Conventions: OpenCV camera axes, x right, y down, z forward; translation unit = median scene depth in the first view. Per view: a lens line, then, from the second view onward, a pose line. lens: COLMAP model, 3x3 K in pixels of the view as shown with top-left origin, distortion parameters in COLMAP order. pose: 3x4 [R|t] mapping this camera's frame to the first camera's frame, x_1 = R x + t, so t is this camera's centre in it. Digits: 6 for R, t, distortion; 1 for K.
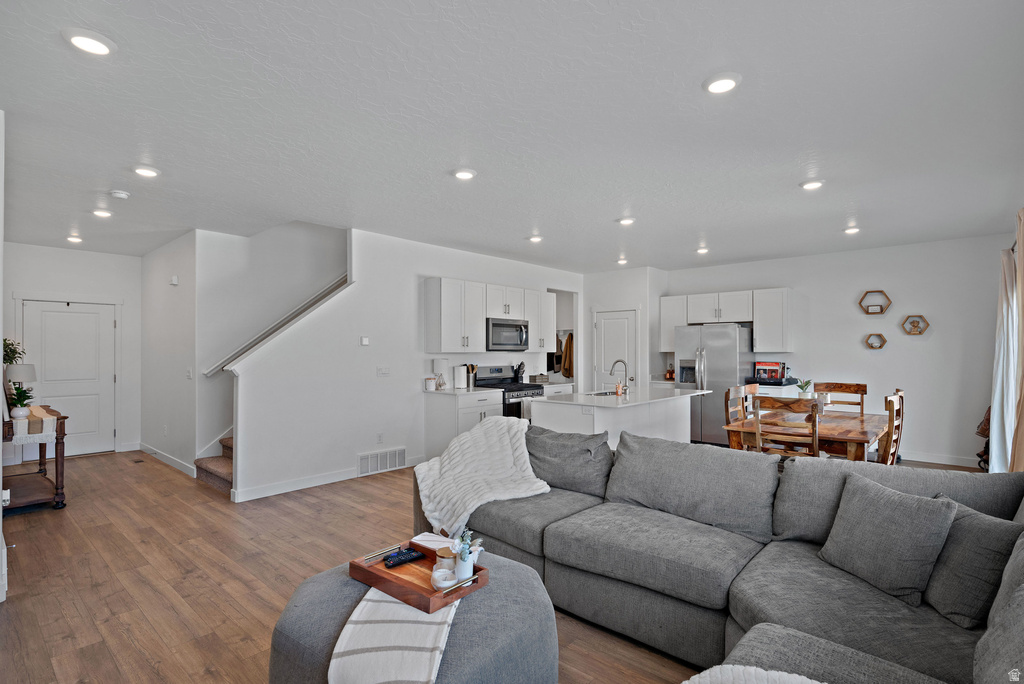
lens RADIAL K [[498.3, 0, 515.2], [0, 498.3, 348.1], [0, 0, 1]] dist [-0.000701, 0.003232]
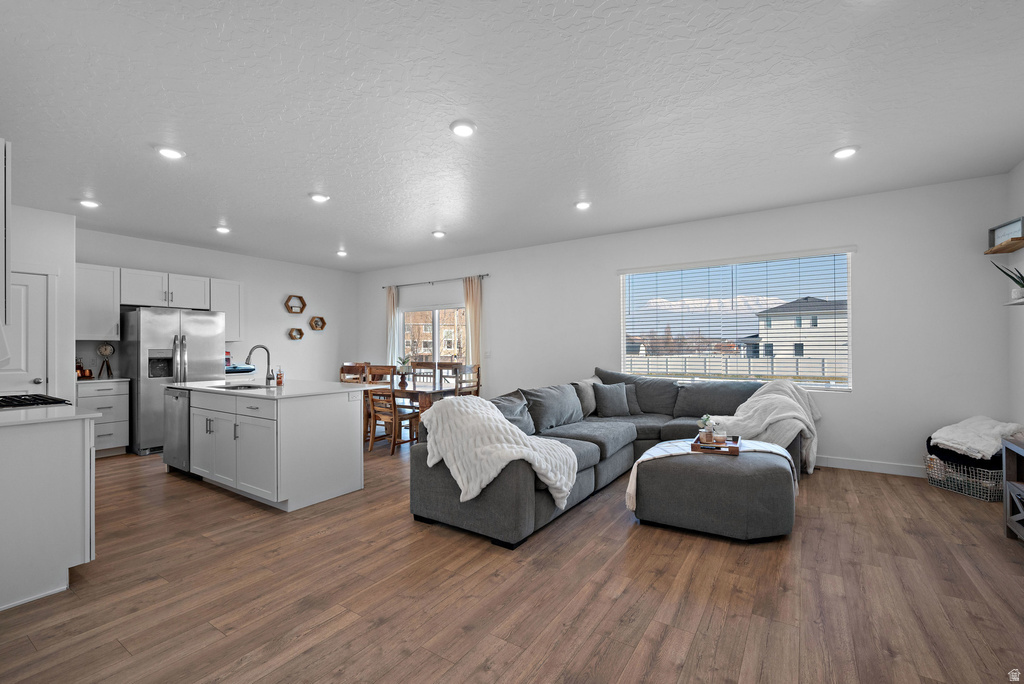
lens RADIAL K [[440.3, 0, 514.3], [0, 440.3, 344.7], [0, 0, 1]] dist [-0.001455, -0.000121]
pose [[-0.139278, 0.008707, 0.990215, -0.494682], [0.001433, 0.999962, -0.008592, 0.024851], [-0.990252, 0.000223, -0.139285, 0.564185]]
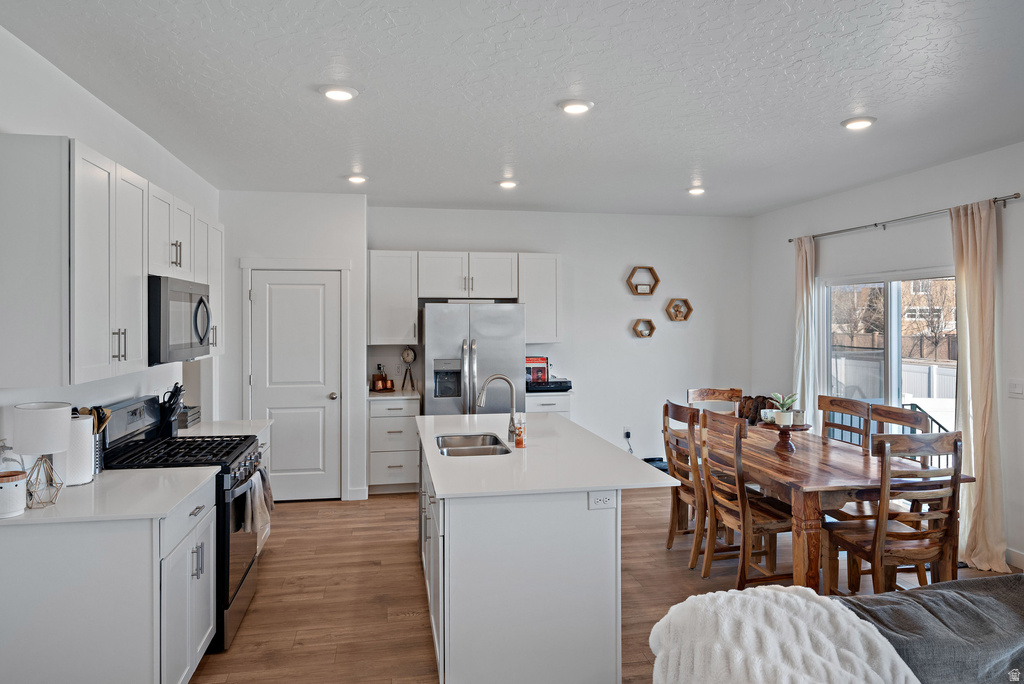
lens RADIAL K [[670.3, 0, 516.7], [0, 670.3, 321.6], [0, 0, 1]] dist [0.002474, 0.001550]
pose [[0.607094, -0.003435, 0.794622, -0.271403], [-0.002382, 0.999978, 0.006143, -0.029554], [-0.794626, -0.005622, 0.607073, 0.474546]]
